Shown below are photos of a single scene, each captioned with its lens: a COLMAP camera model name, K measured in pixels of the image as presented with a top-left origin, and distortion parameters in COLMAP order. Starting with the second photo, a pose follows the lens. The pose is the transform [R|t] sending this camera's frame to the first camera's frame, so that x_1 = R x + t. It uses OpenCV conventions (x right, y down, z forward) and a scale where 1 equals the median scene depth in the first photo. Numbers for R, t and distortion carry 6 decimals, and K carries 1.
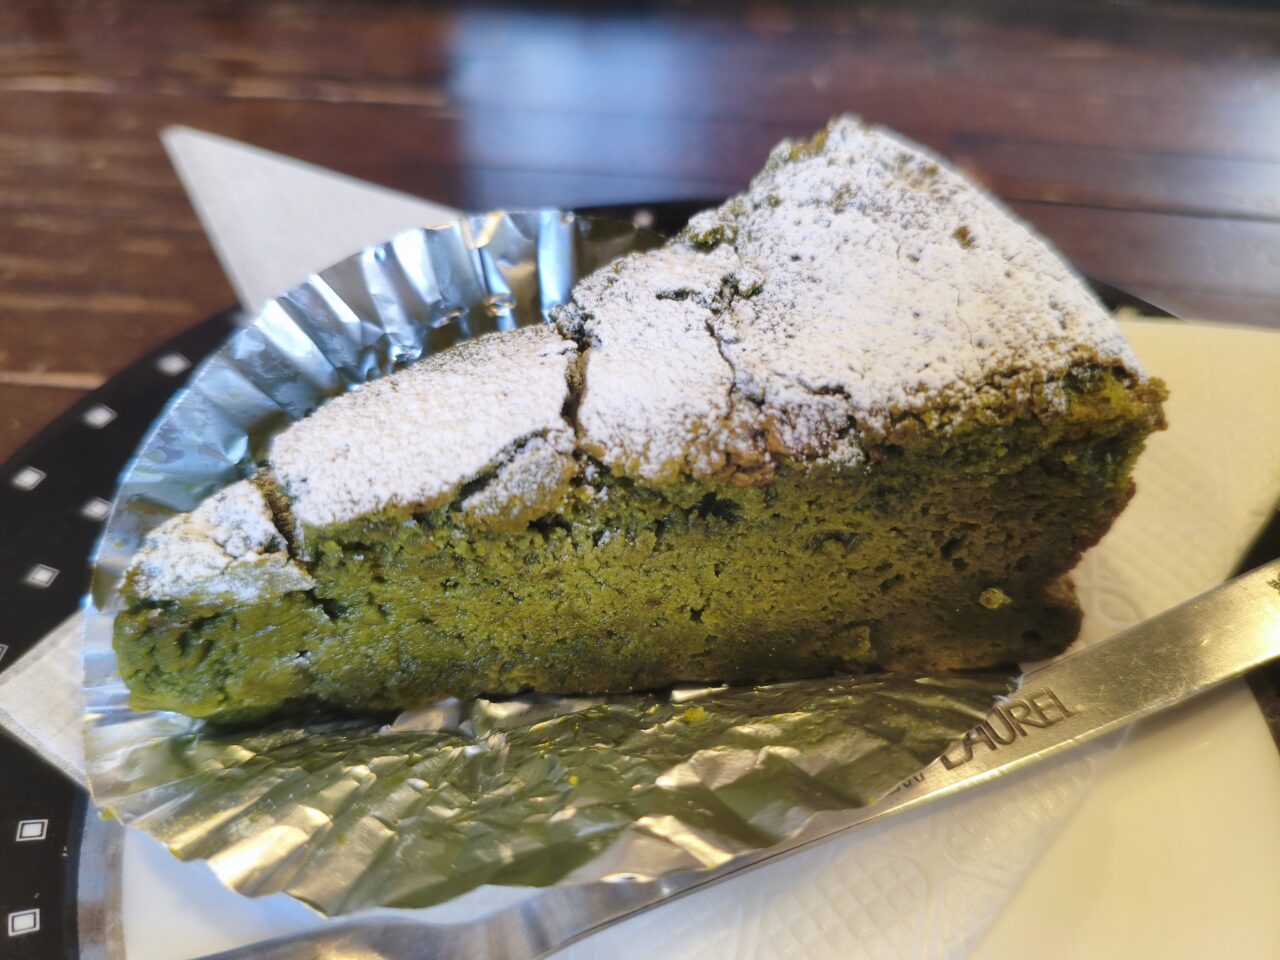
lens RADIAL K [[981.3, 0, 640.0], [0, 981.3, 480.0], [0, 0, 1]] dist [0.049521, -0.099197]
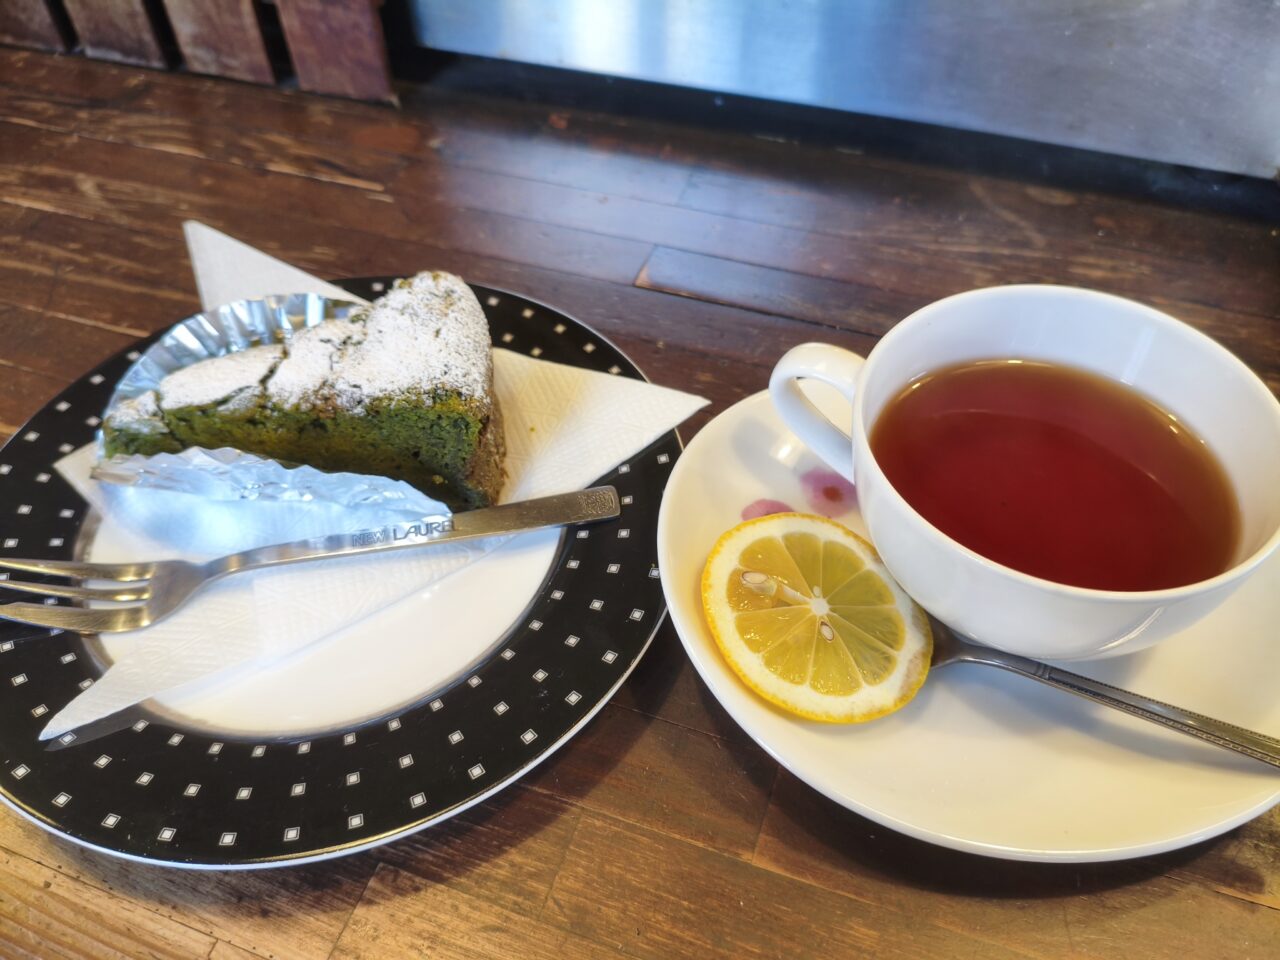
lens RADIAL K [[981.3, 0, 640.0], [0, 981.3, 480.0], [0, 0, 1]] dist [0.049521, -0.099197]
pose [[0.979091, 0.148472, -0.139056, 1.355249], [-0.144479, 0.988761, 0.038438, -0.053958], [0.143200, -0.017543, 0.989538, -1.535185]]
